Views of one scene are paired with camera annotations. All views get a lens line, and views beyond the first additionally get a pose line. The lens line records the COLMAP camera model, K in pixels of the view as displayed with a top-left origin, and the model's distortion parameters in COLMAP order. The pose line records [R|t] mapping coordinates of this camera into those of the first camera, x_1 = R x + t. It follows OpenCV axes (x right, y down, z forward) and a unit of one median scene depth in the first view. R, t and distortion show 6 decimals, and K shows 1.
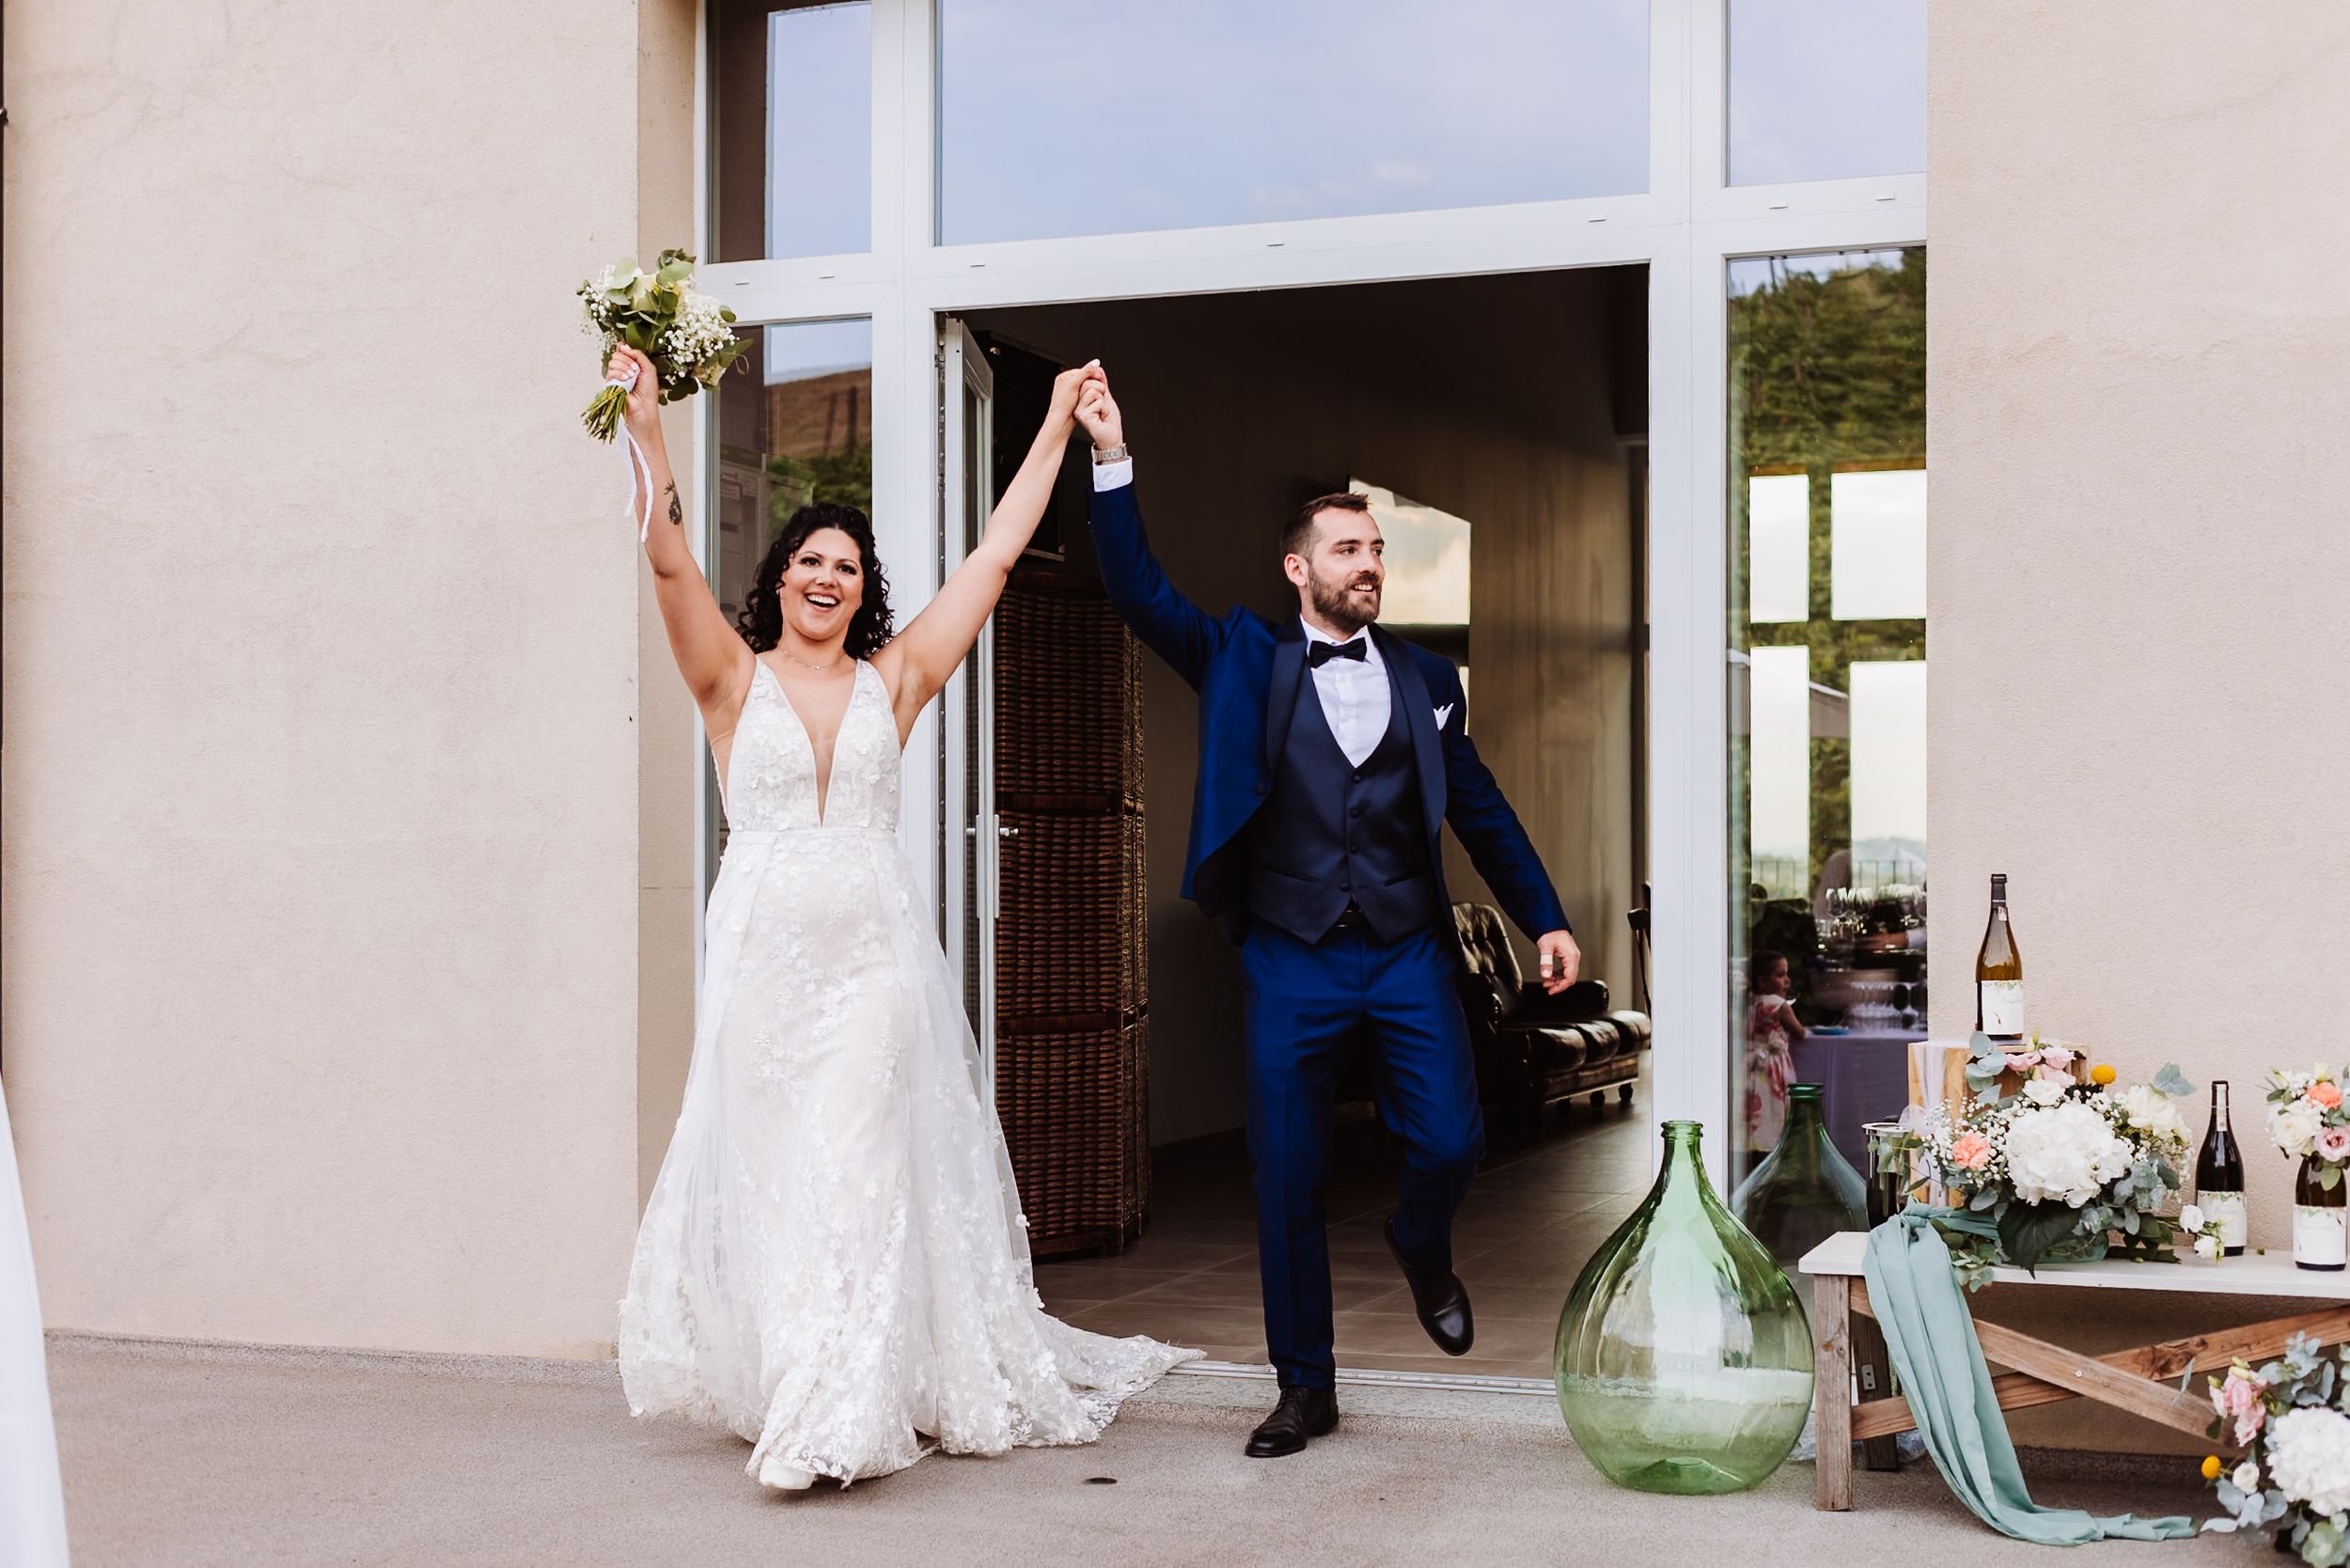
lens RADIAL K [[3059.1, 0, 1174.9], [0, 3059.1, 786.2], [0, 0, 1]] dist [0.006387, 0.000000]
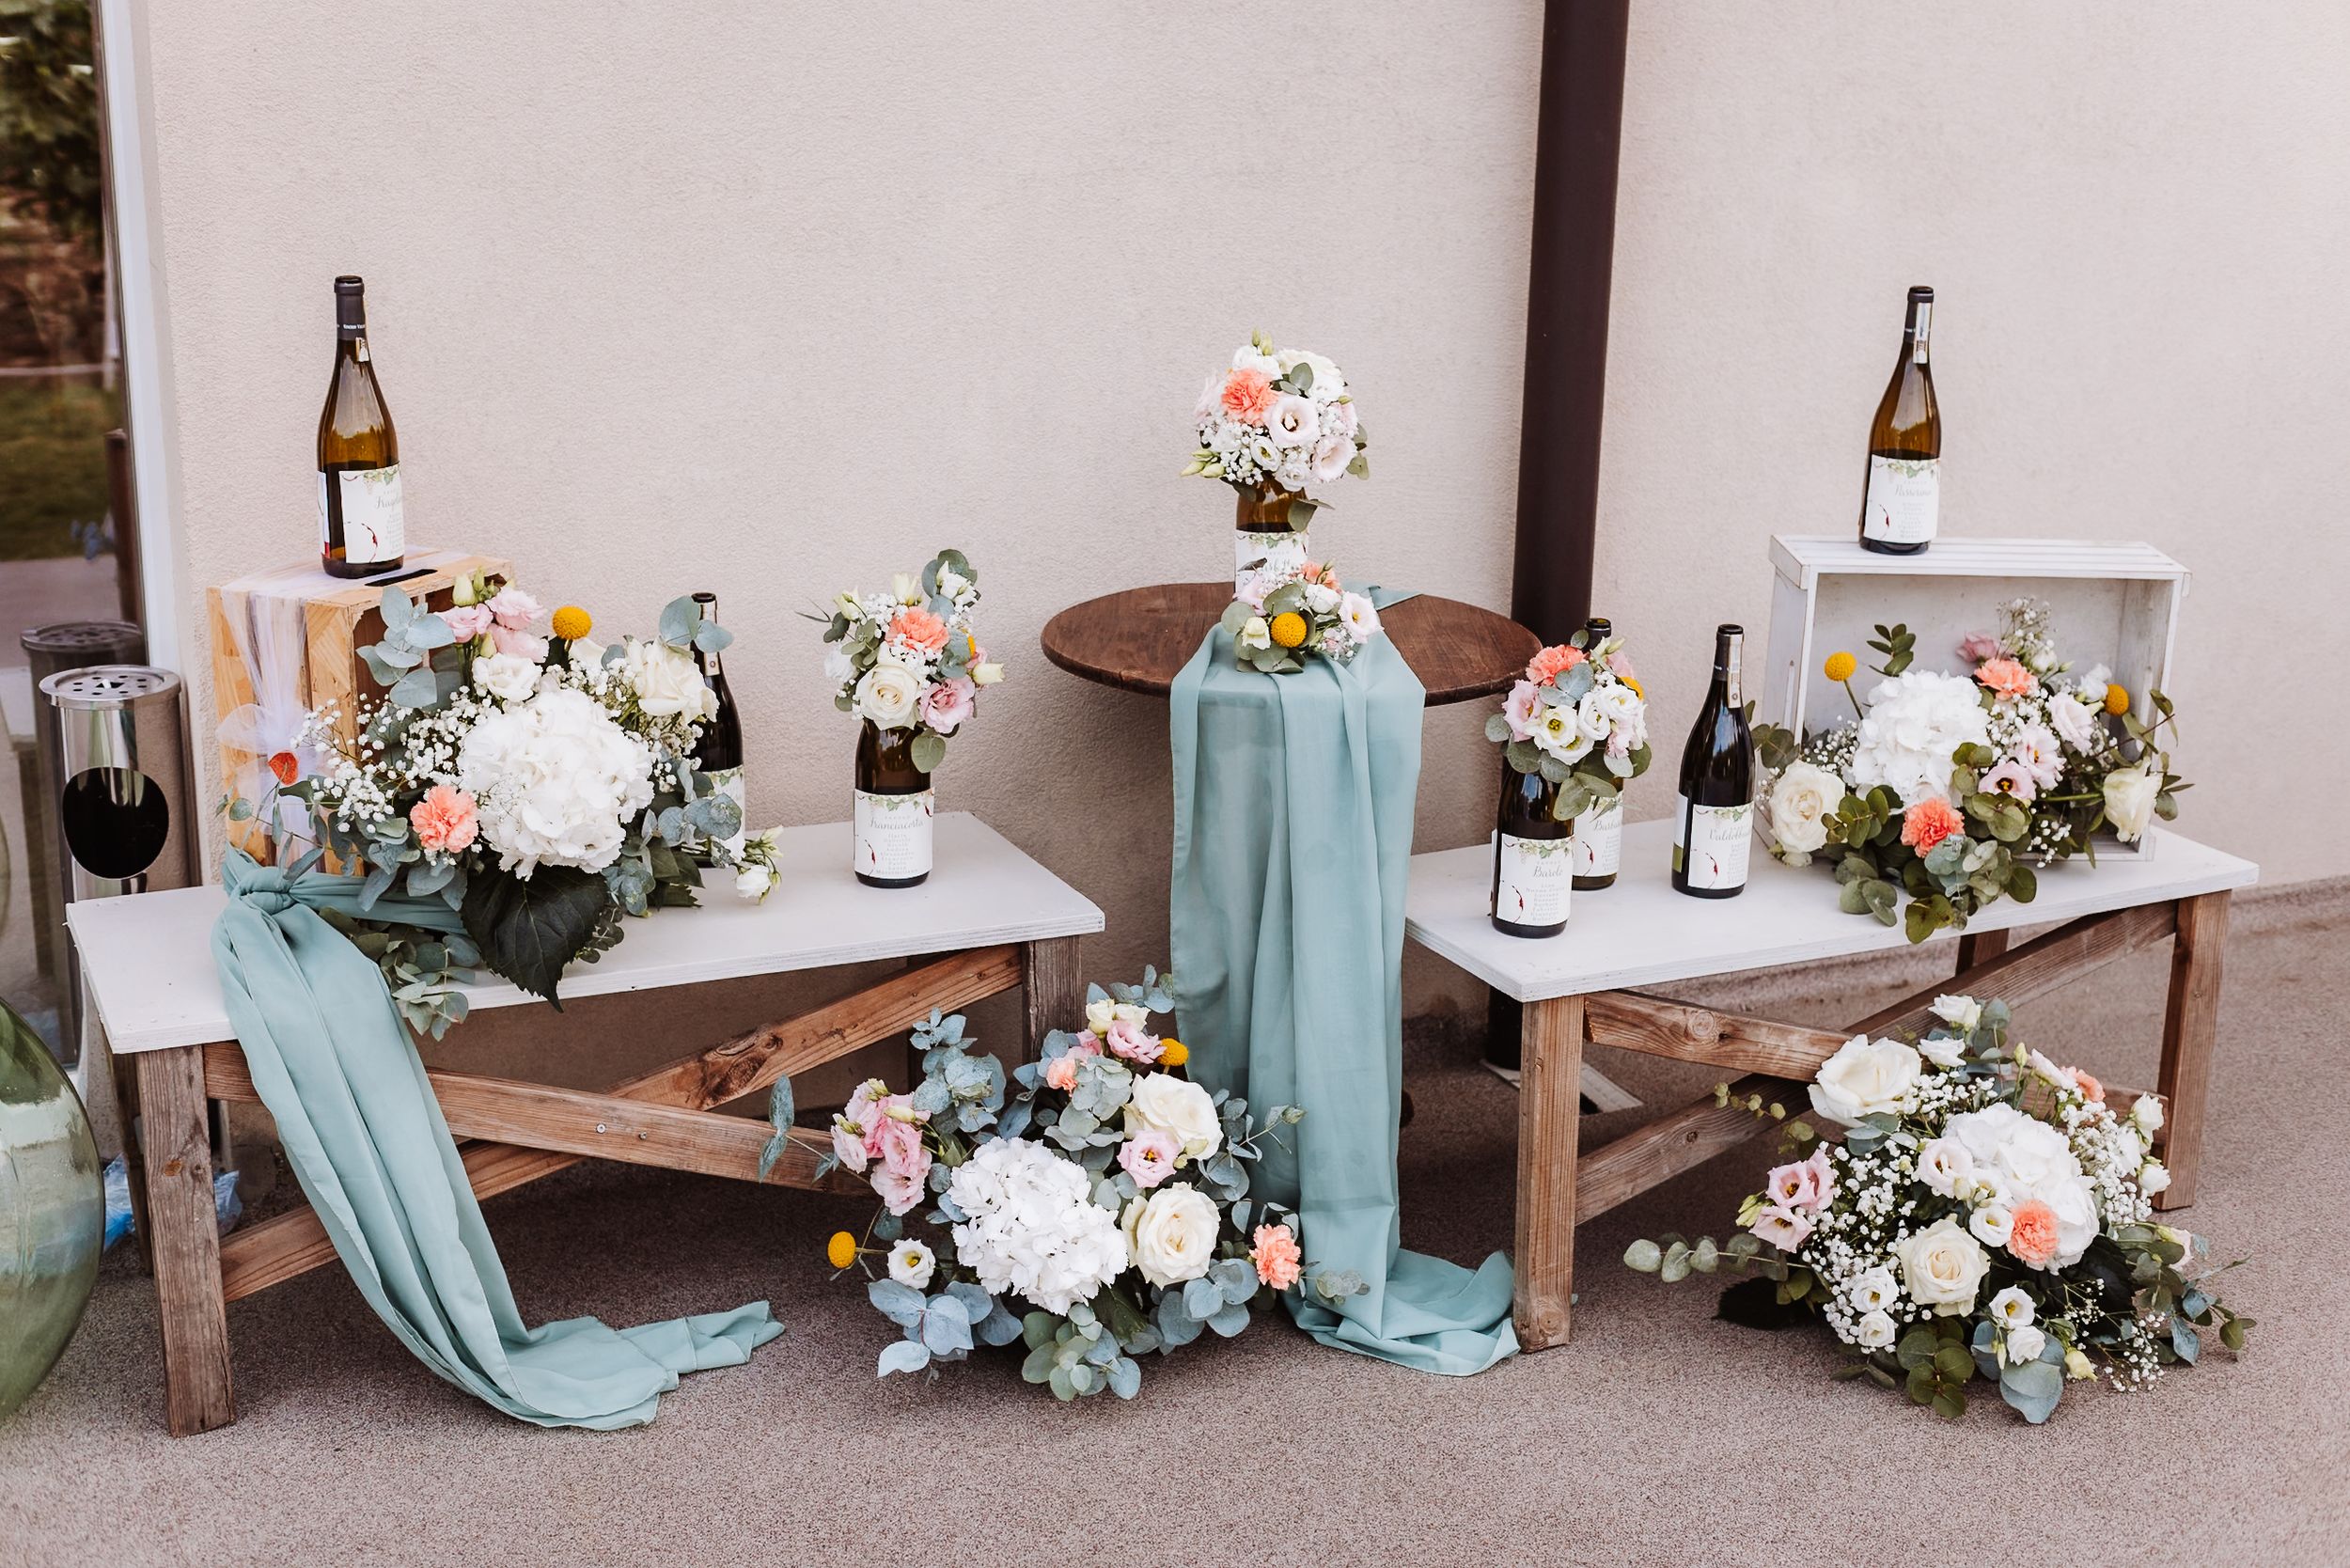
lens RADIAL K [[3059.1, 0, 1171.5], [0, 3059.1, 792.4], [0, 0, 1]] dist [0.006387, 0.000000]
pose [[0.707543, -0.181905, 0.682857, -0.028047], [-0.031270, 0.957296, 0.287413, -0.050647], [-0.705978, -0.224709, 0.671640, 0.524416]]
